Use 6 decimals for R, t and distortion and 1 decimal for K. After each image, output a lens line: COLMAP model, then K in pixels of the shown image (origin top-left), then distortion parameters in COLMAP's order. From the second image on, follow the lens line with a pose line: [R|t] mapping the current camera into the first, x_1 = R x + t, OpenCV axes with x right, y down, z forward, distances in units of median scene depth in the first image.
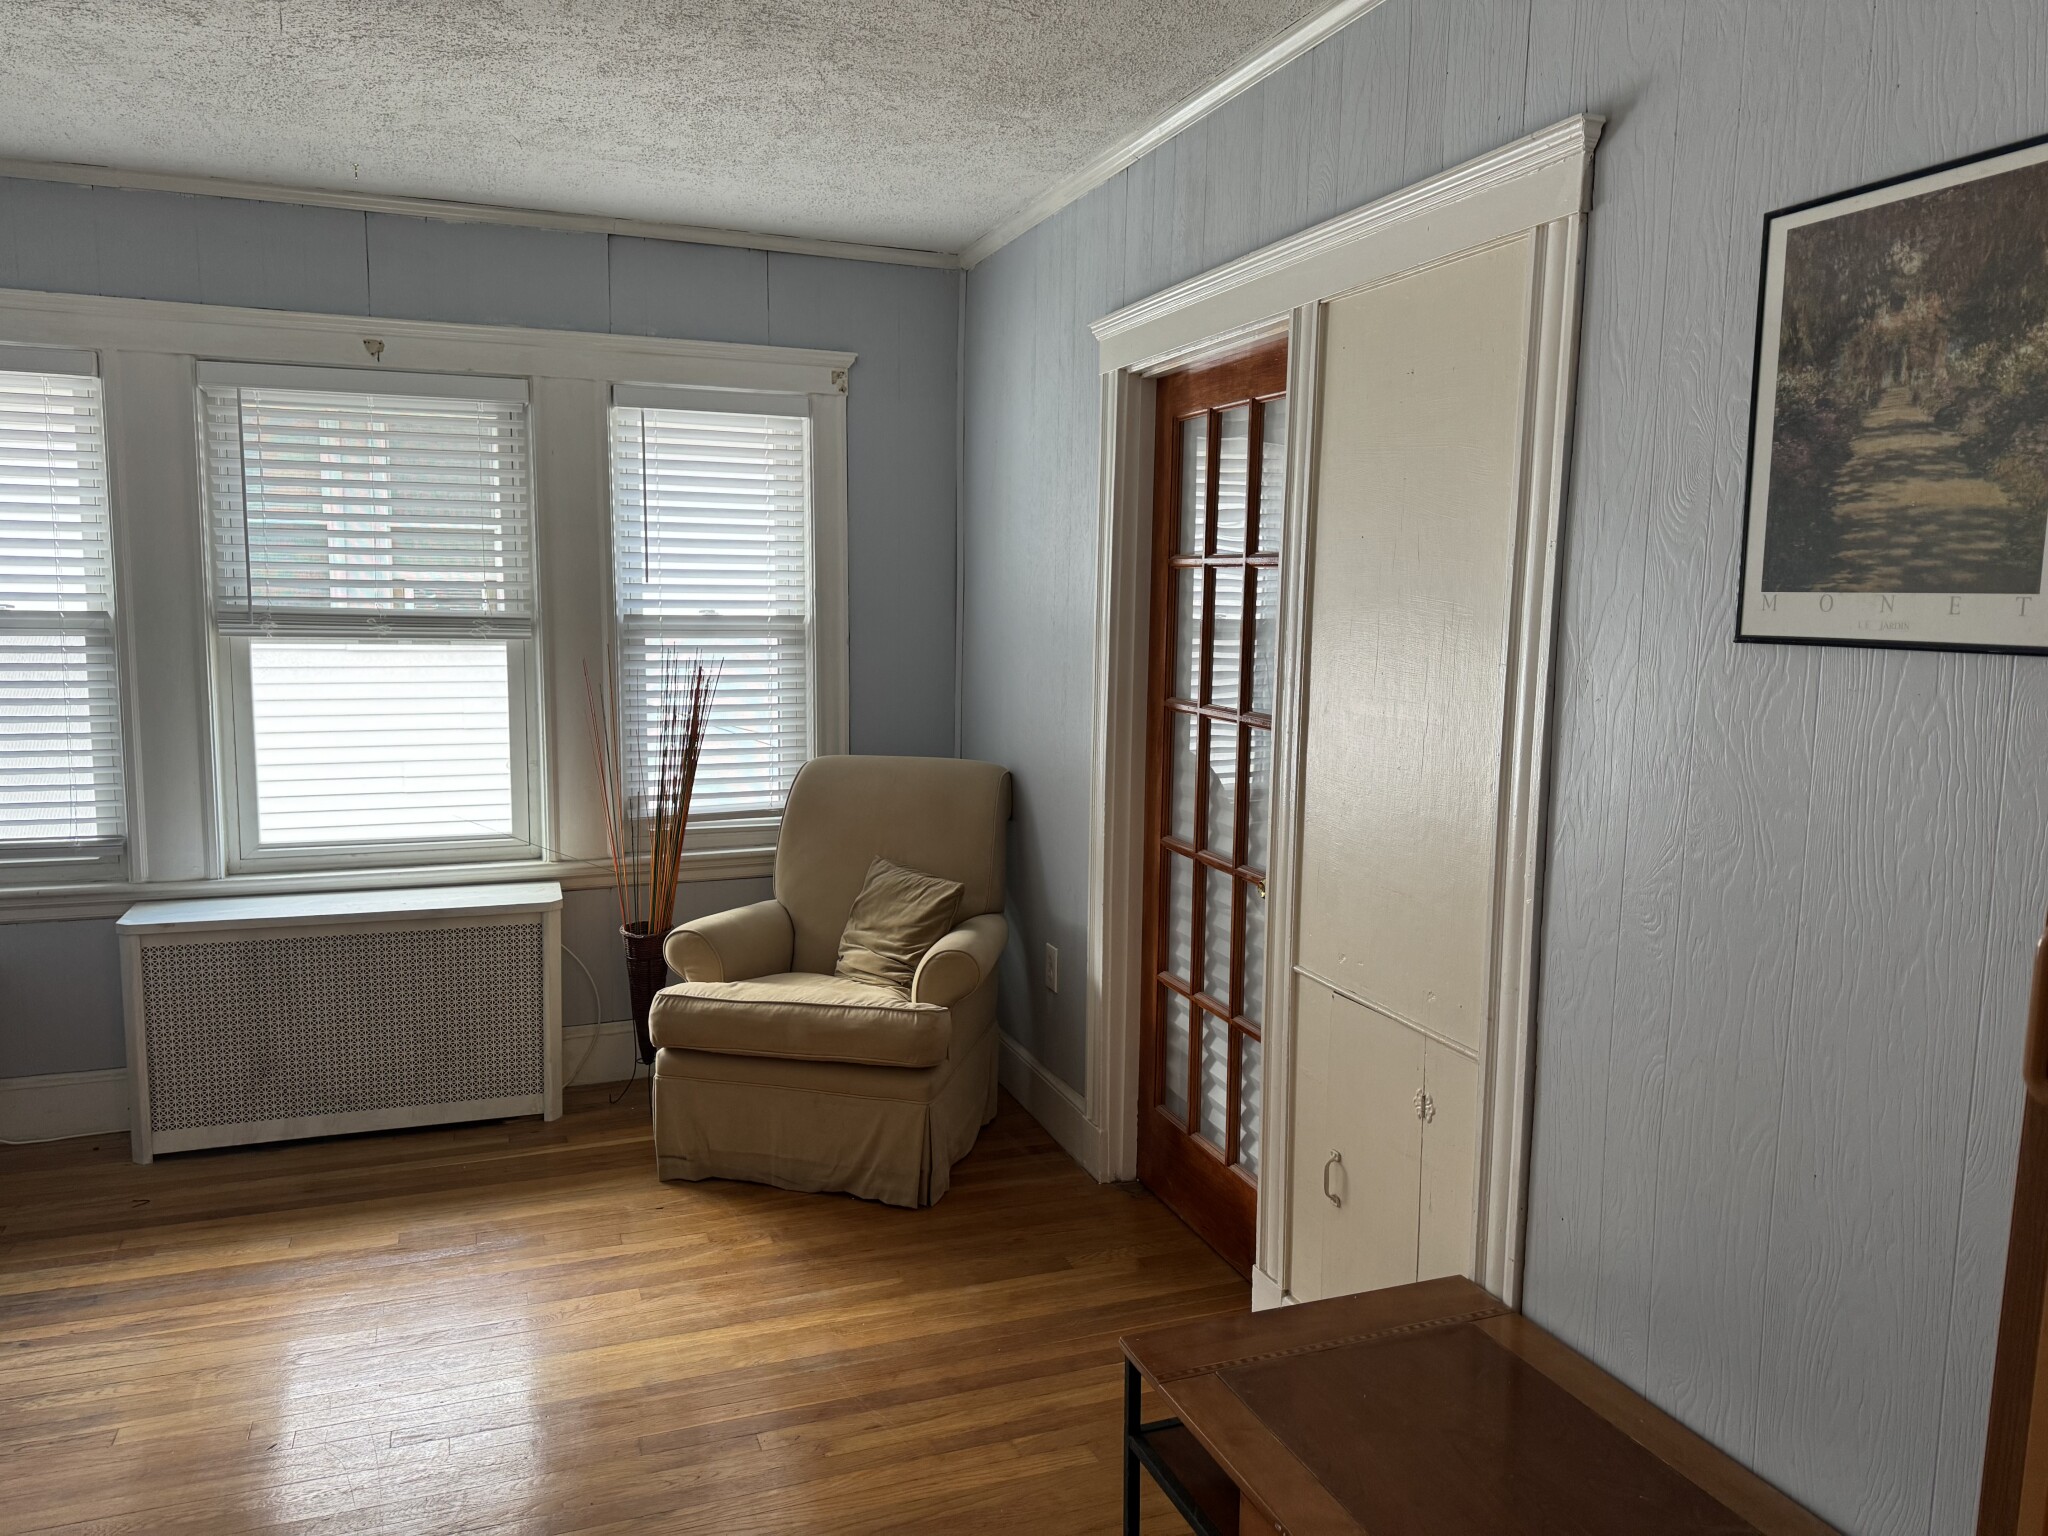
lens RADIAL K [[1434.5, 0, 980.4], [0, 1434.5, 720.6], [0, 0, 1]] dist [0.012684, -0.005018]
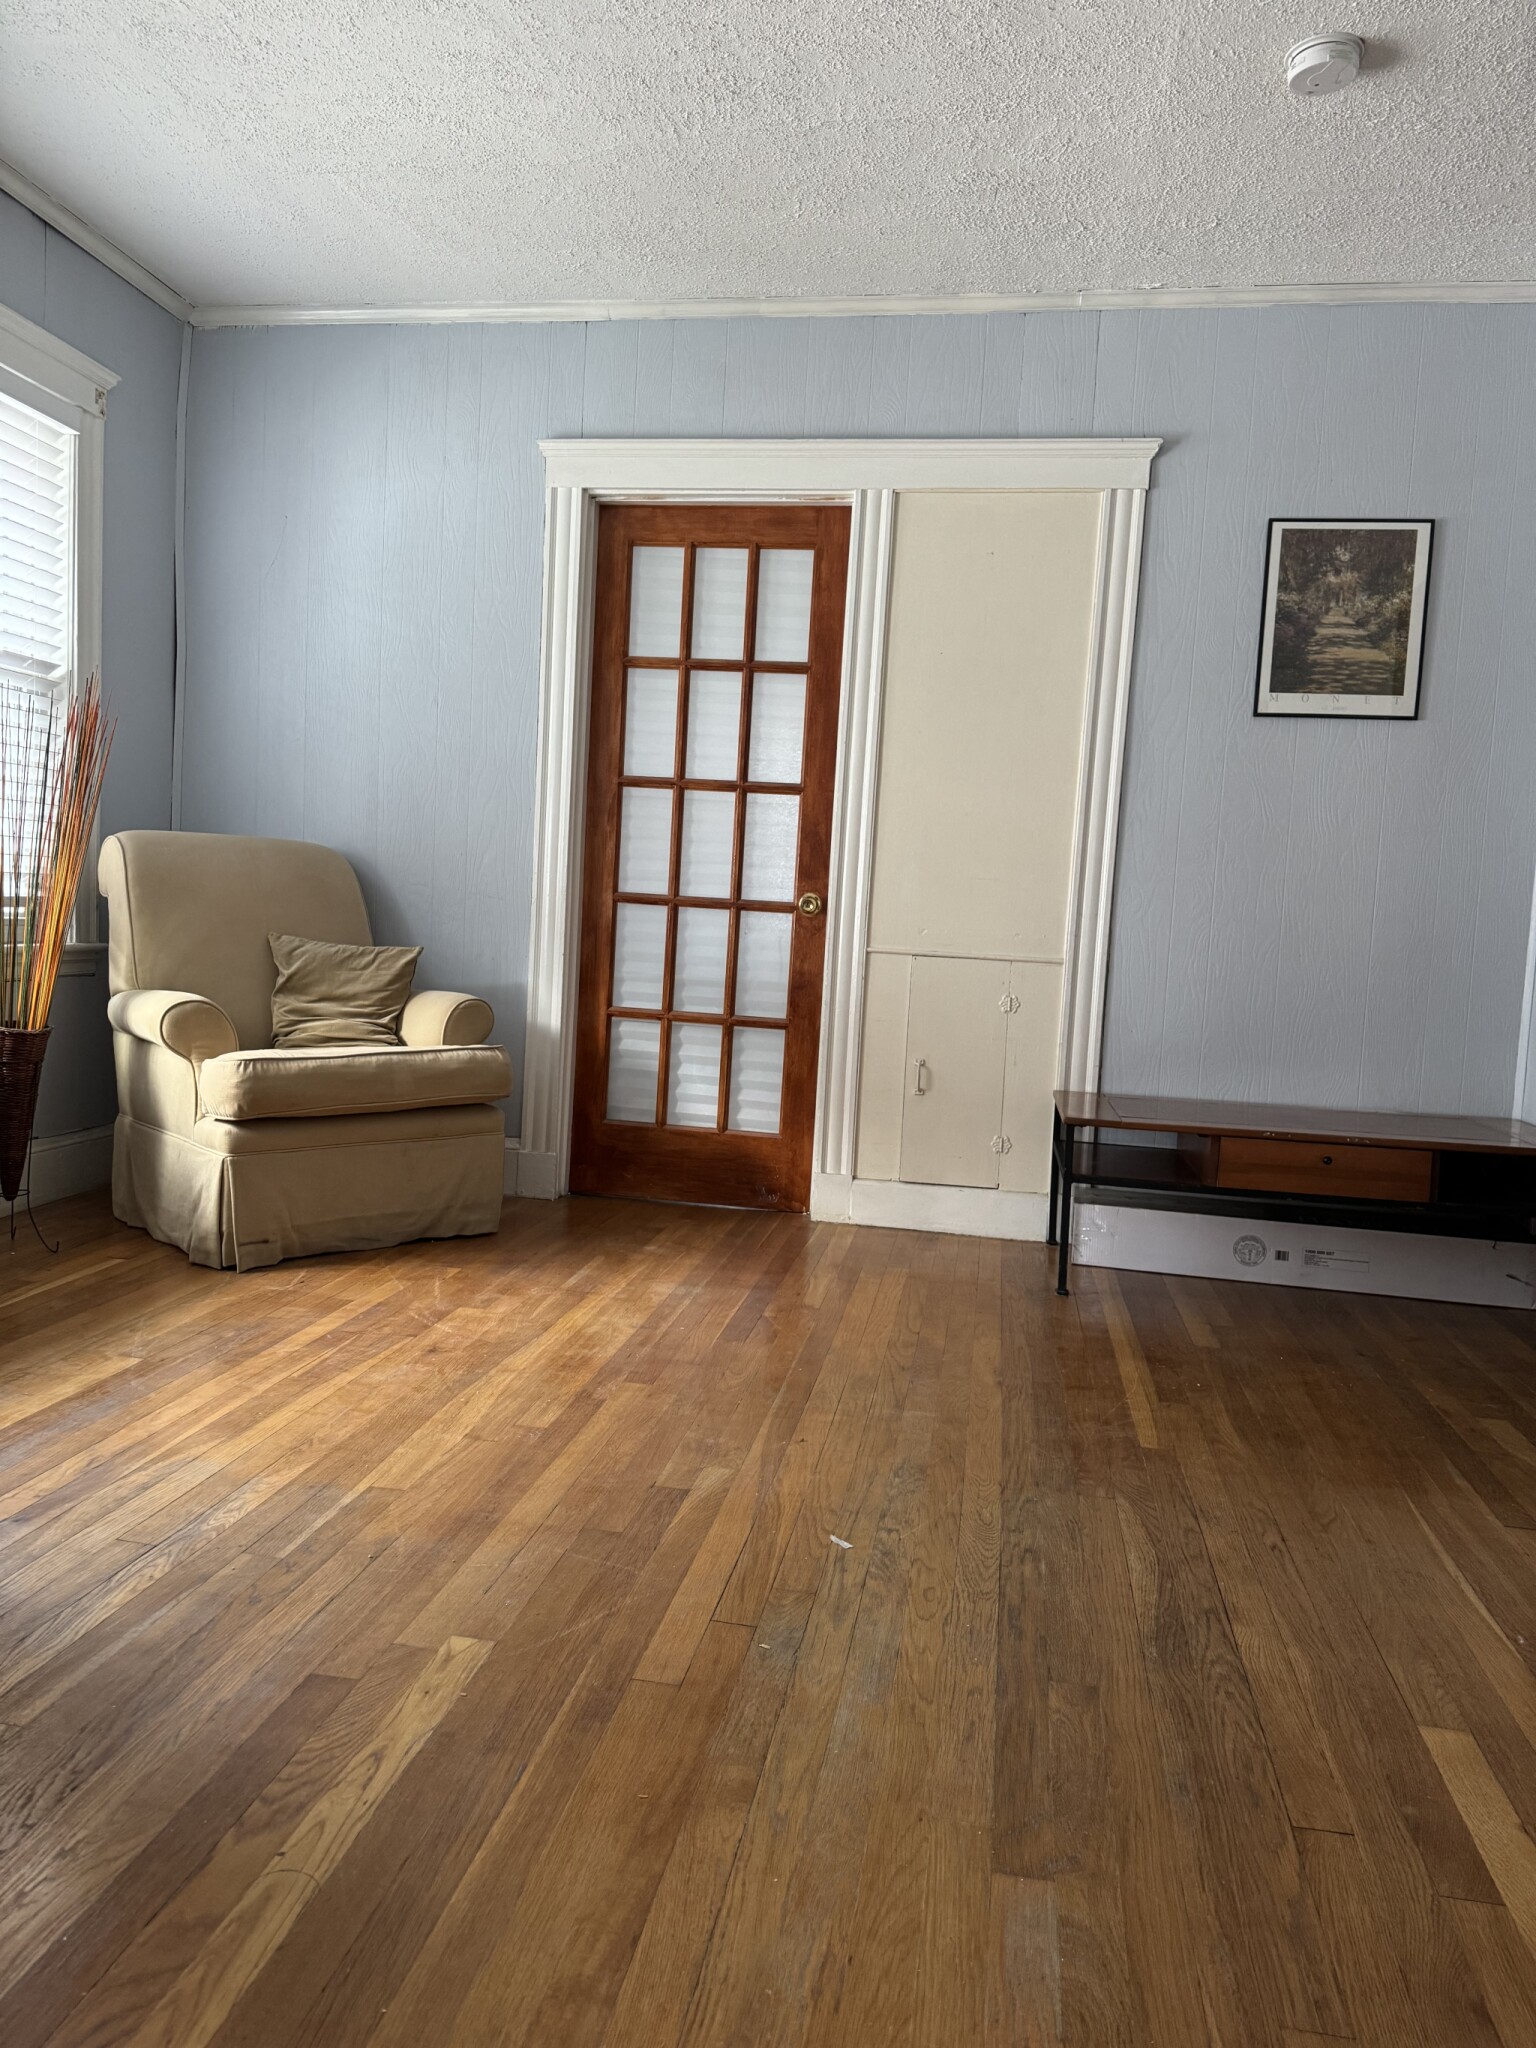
lens RADIAL K [[1434.5, 0, 767.5], [0, 1434.5, 1030.9], [0, 0, 1]] dist [0.012684, -0.005018]
pose [[0.487227, -0.049705, 0.871860, -1.789454], [0.033120, 0.998712, 0.038428, 0.319984], [-0.872647, 0.010152, 0.488246, 0.613547]]
